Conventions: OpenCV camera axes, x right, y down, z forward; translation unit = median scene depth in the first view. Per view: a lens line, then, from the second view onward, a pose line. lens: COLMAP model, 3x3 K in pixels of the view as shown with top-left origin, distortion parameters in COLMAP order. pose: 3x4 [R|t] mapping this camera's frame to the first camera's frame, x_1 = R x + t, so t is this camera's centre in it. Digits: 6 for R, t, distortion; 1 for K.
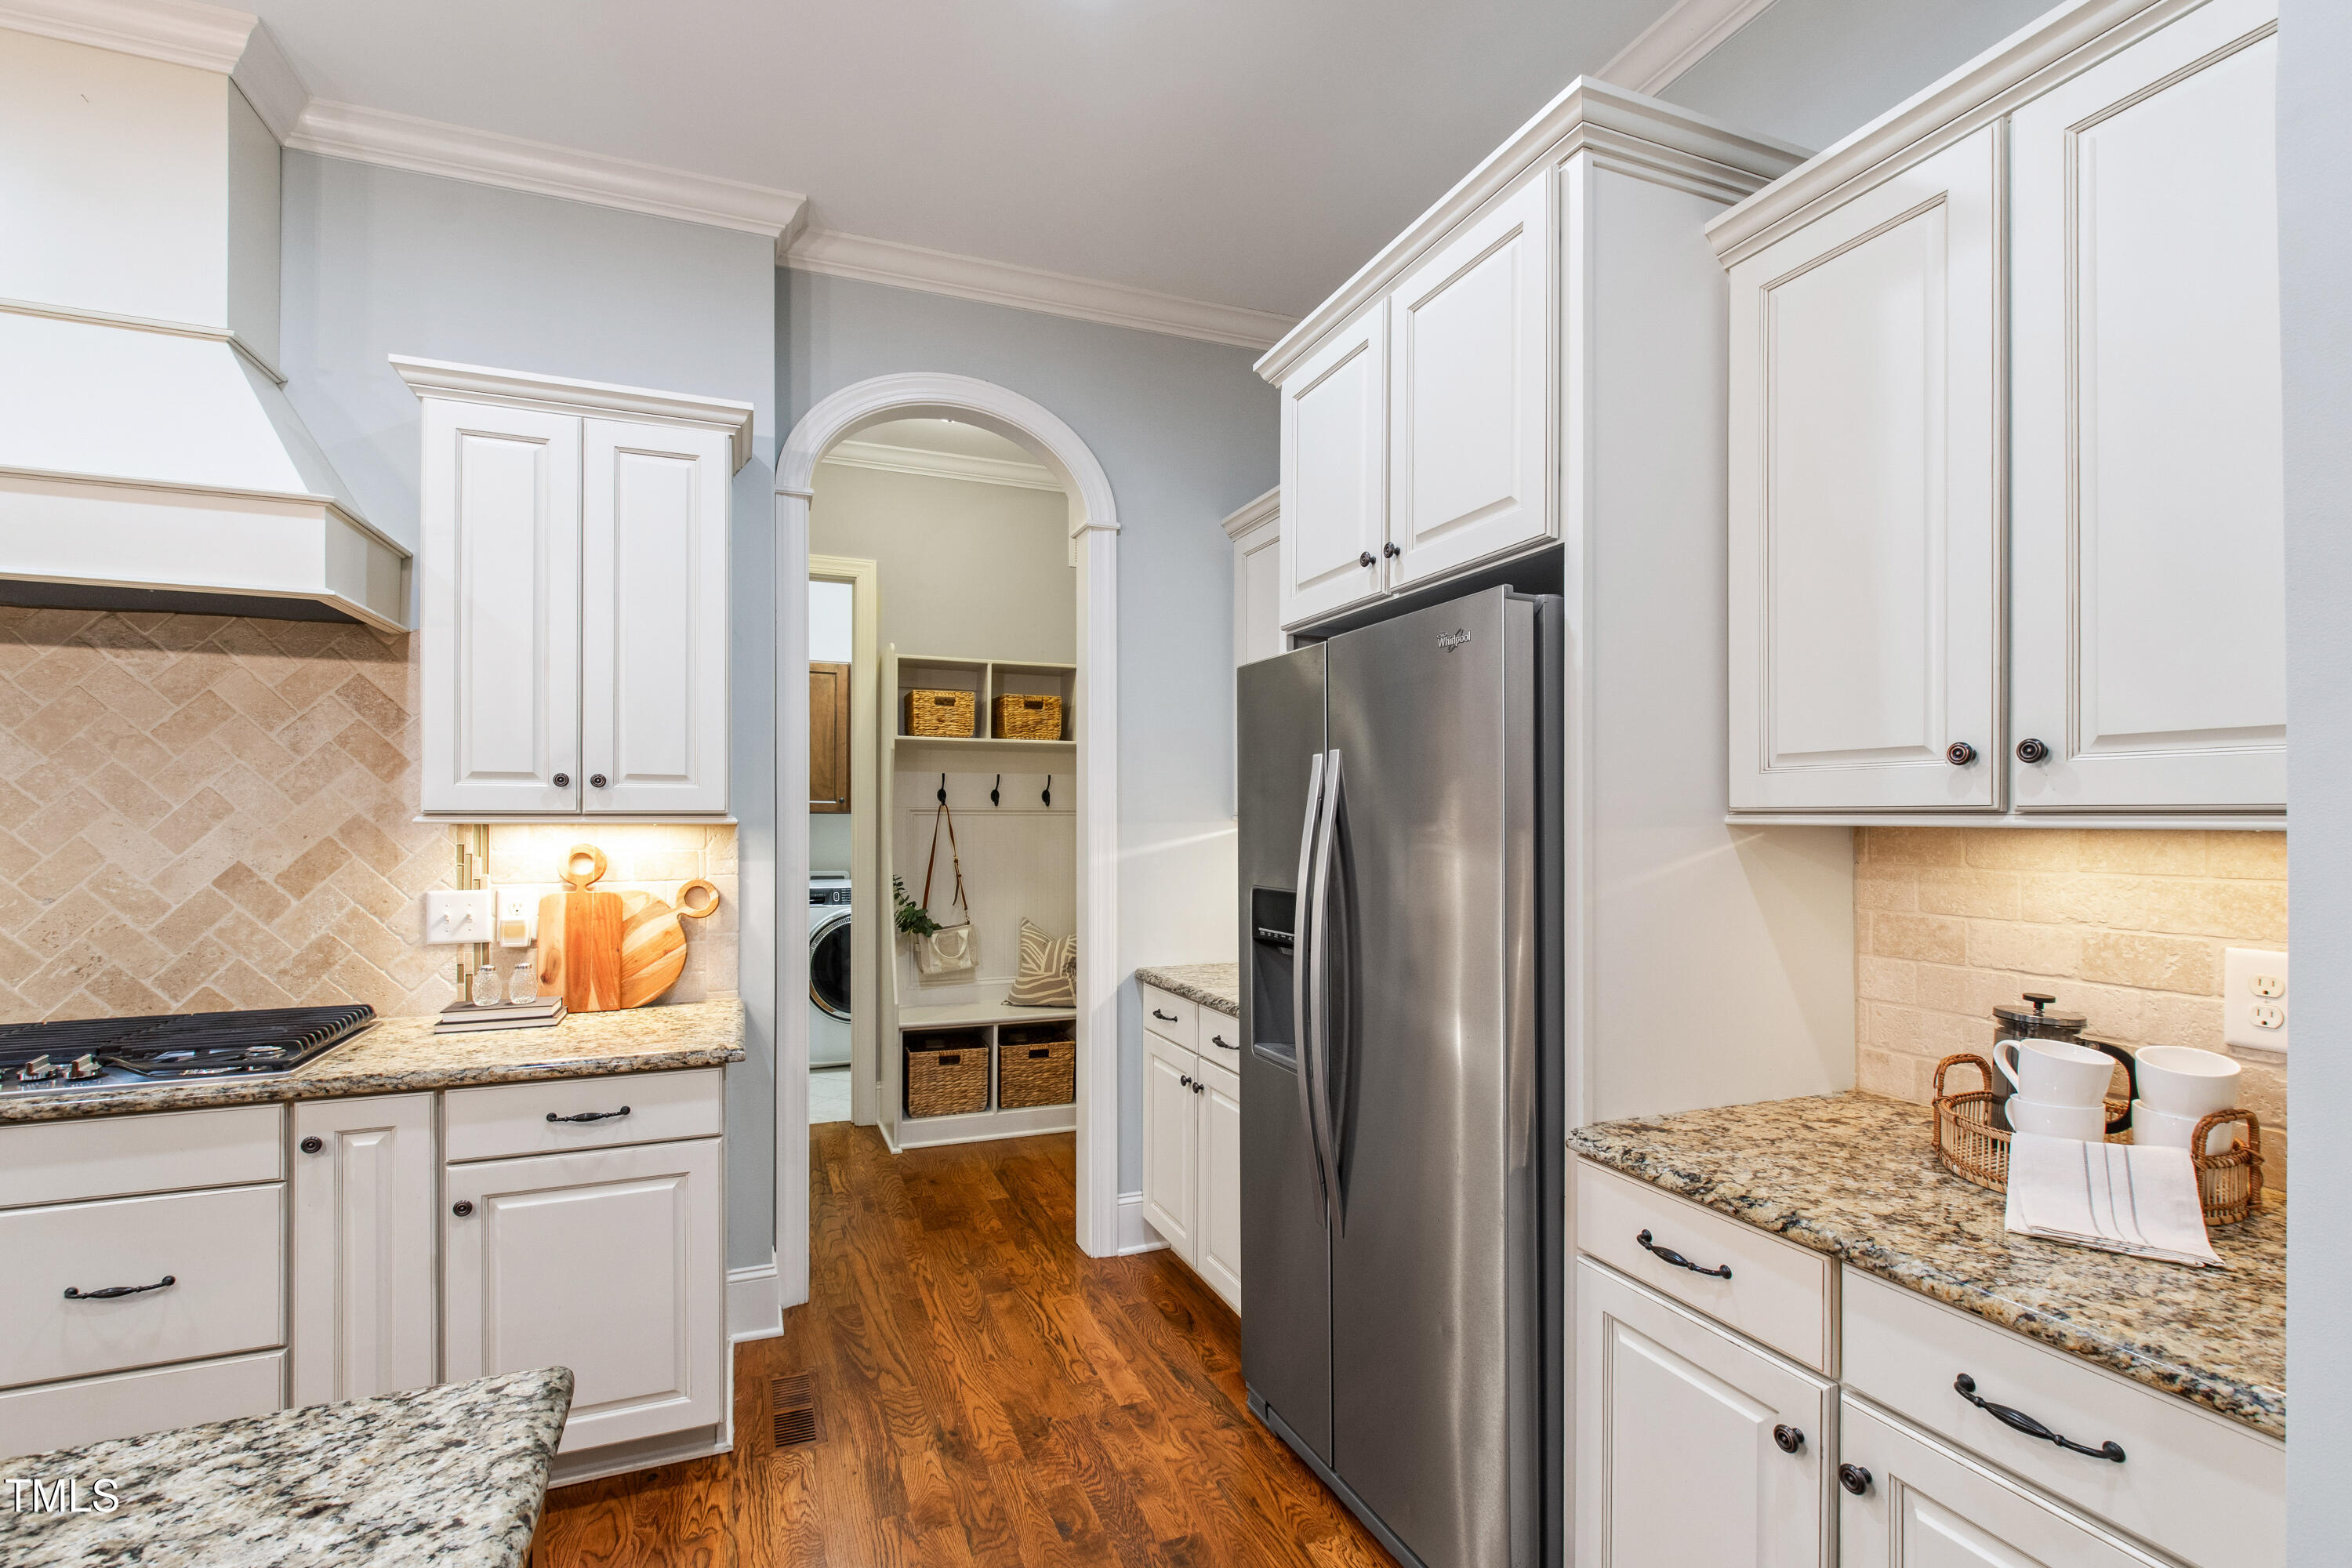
lens RADIAL K [[1134.9, 0, 1311.8], [0, 1134.9, 819.9], [0, 0, 1]] dist [-0.002708, -0.002366]
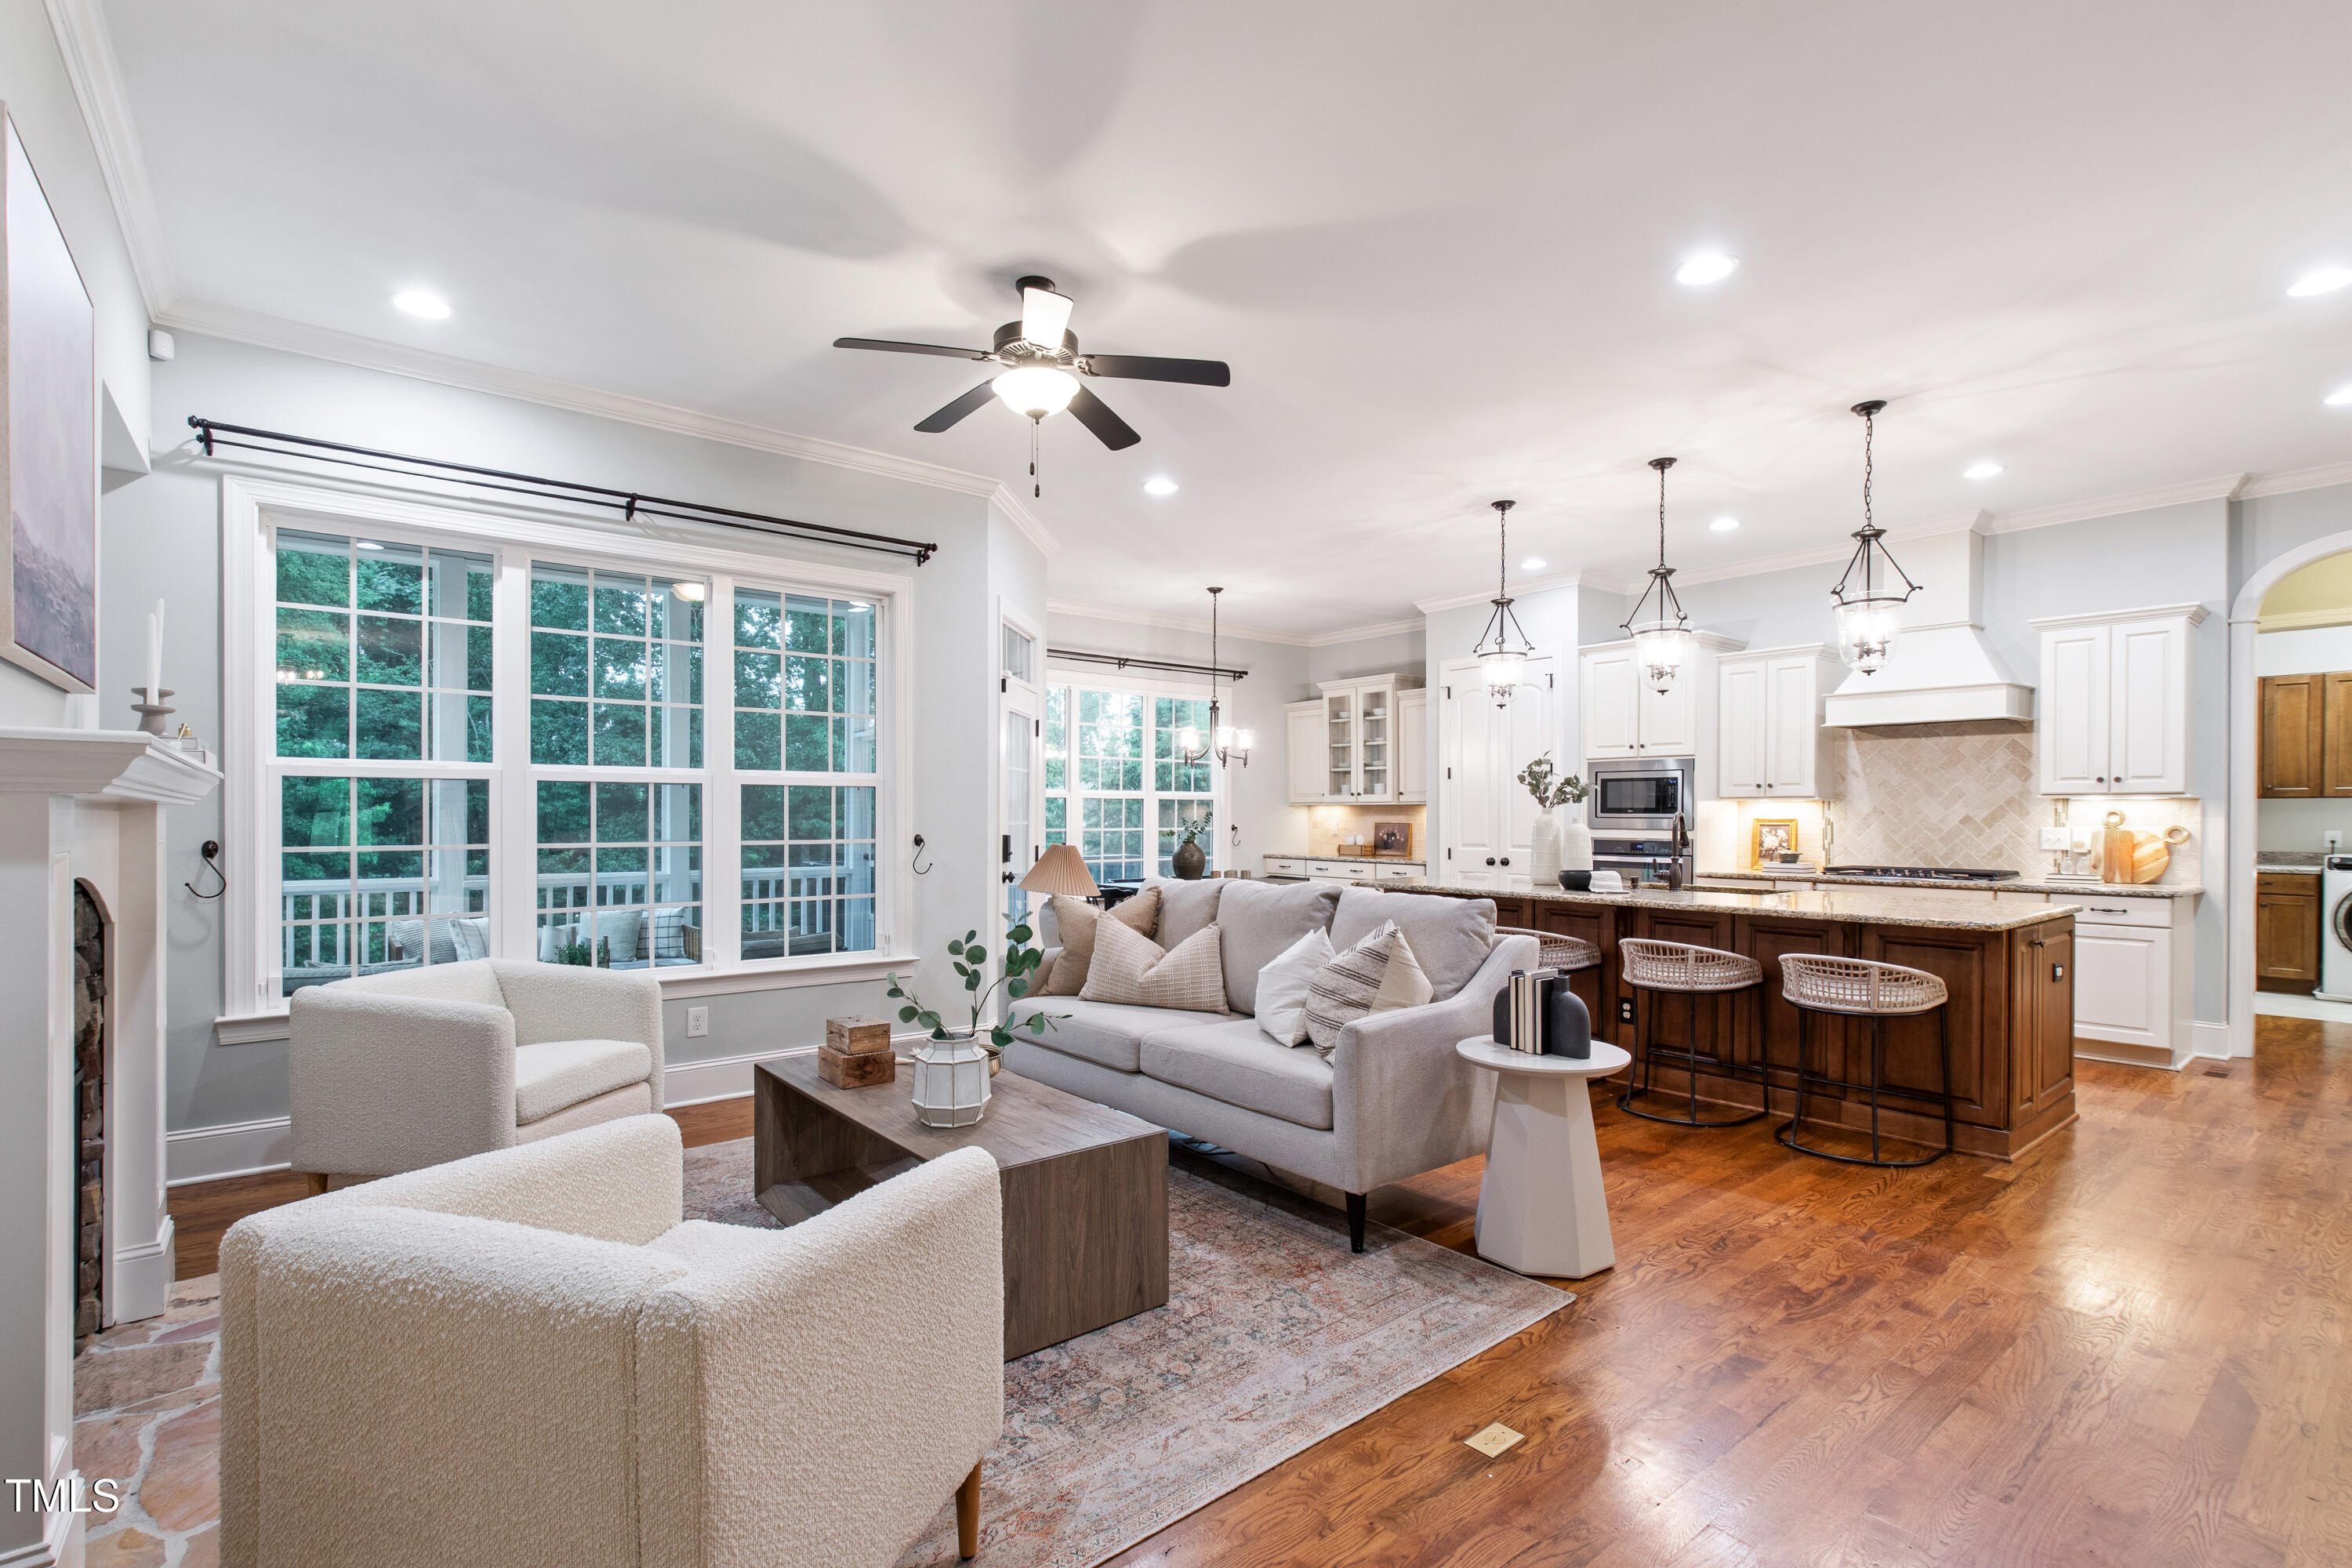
lens RADIAL K [[1070.1, 0, 1169.9], [0, 1070.1, 817.4], [0, 0, 1]] dist [-0.000745, 0.000274]
pose [[0.246203, 0.003615, -0.969211, 0.960534], [-0.002867, 0.999991, 0.003002, 0.040101], [0.969214, 0.002040, 0.246212, -1.346454]]
